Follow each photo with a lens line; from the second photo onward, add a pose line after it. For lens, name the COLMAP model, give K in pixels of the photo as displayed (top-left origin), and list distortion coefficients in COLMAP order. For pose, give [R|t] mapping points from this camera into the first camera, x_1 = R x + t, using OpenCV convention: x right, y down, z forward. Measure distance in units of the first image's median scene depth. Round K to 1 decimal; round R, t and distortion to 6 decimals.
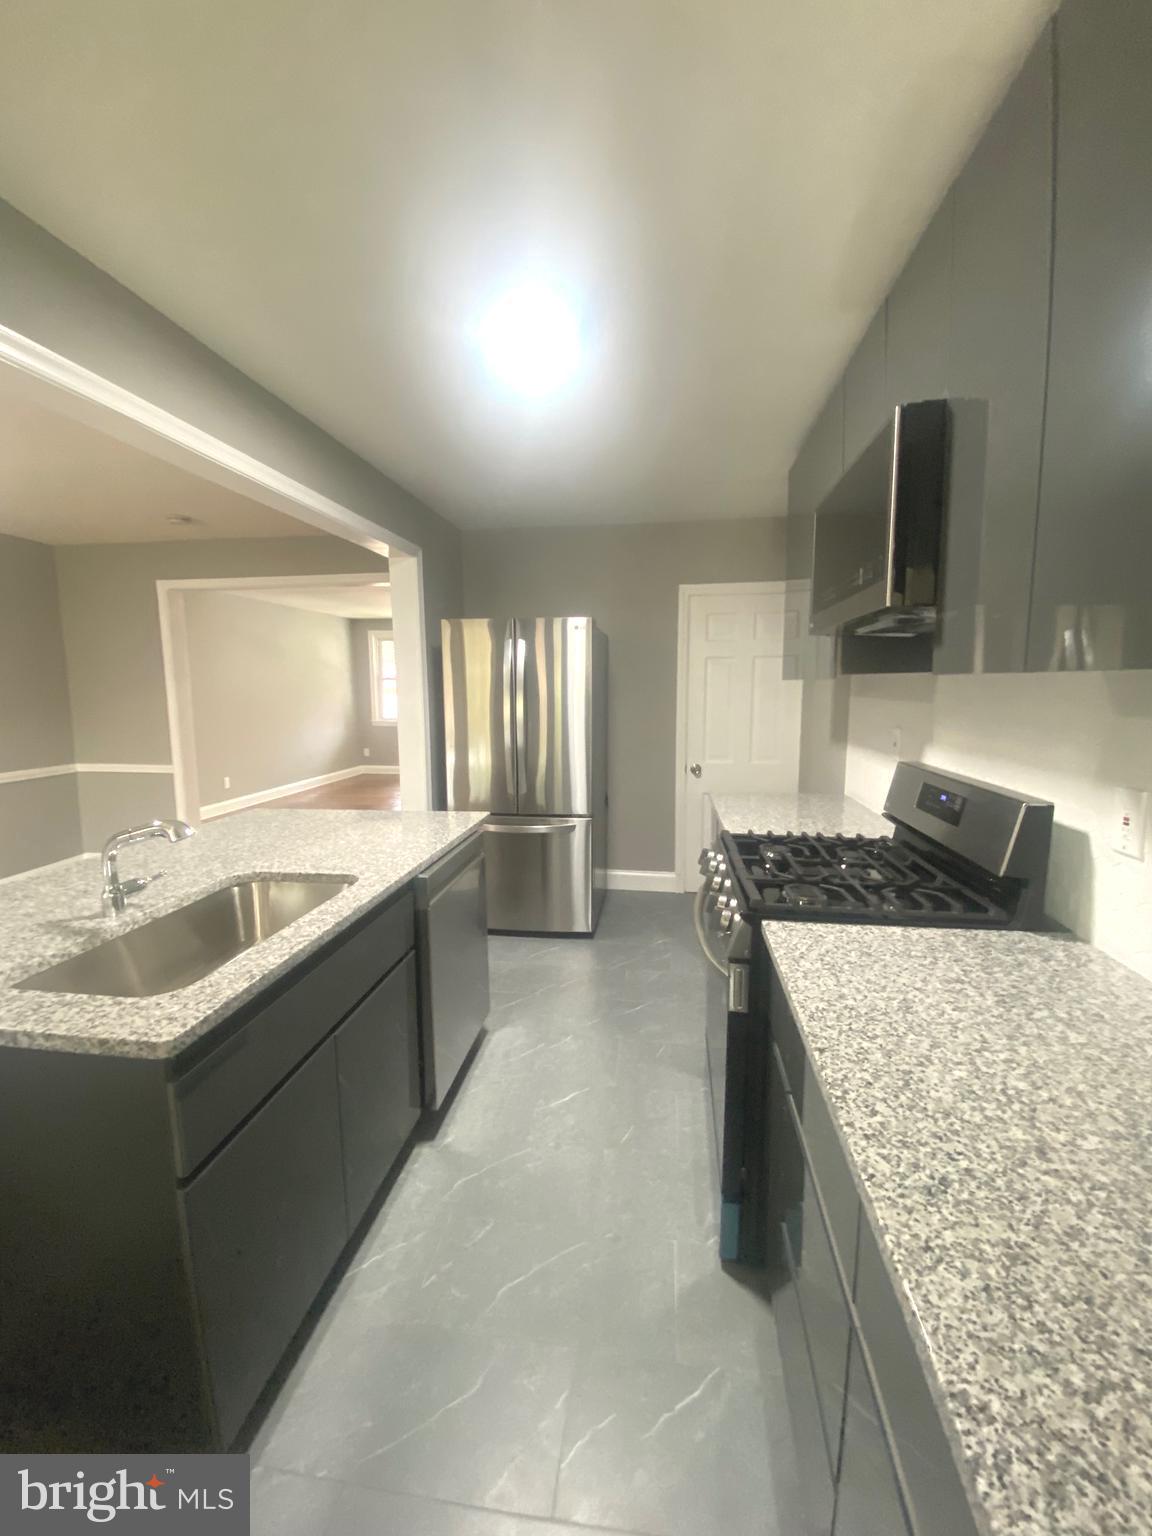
lens RADIAL K [[615.1, 0, 578.4], [0, 615.1, 774.8], [0, 0, 1]] dist [0.044089, -0.030916]
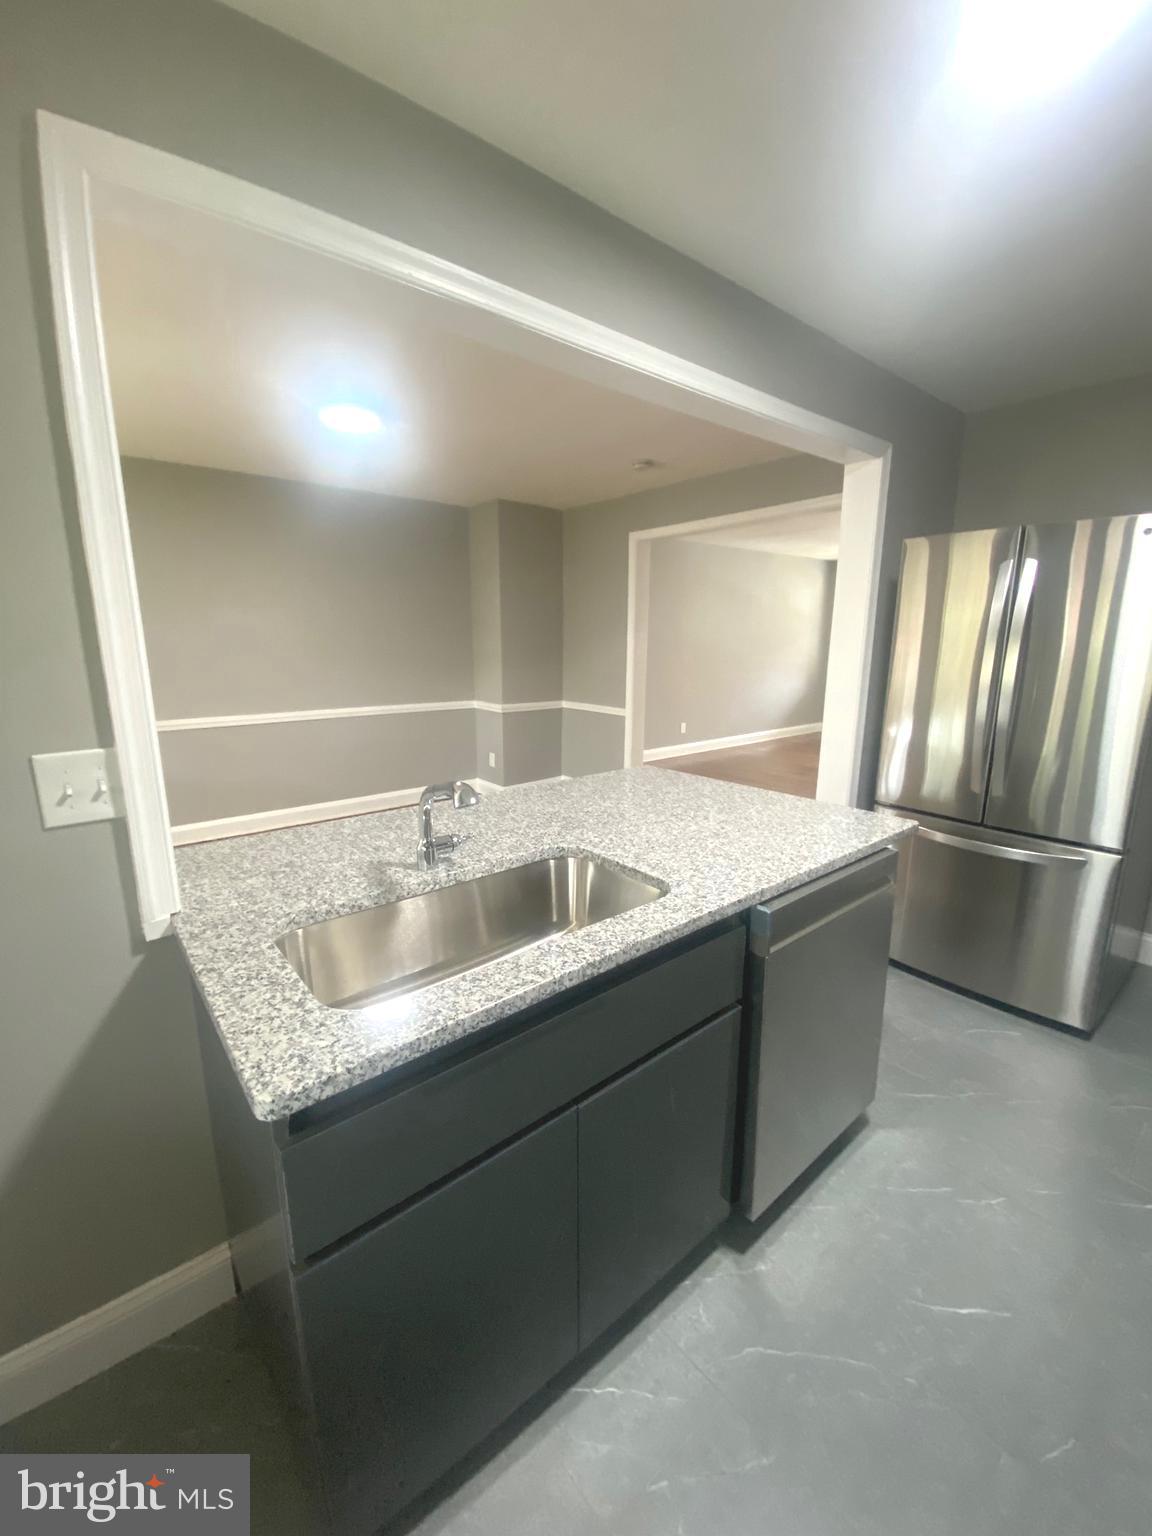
lens RADIAL K [[615.1, 0, 578.4], [0, 615.1, 774.8], [0, 0, 1]] dist [0.044089, -0.030916]
pose [[0.740437, 0.152536, -0.654589, 0.021920], [-0.102487, 0.988142, 0.114335, -0.039669], [0.664267, -0.017571, 0.747289, 0.350634]]
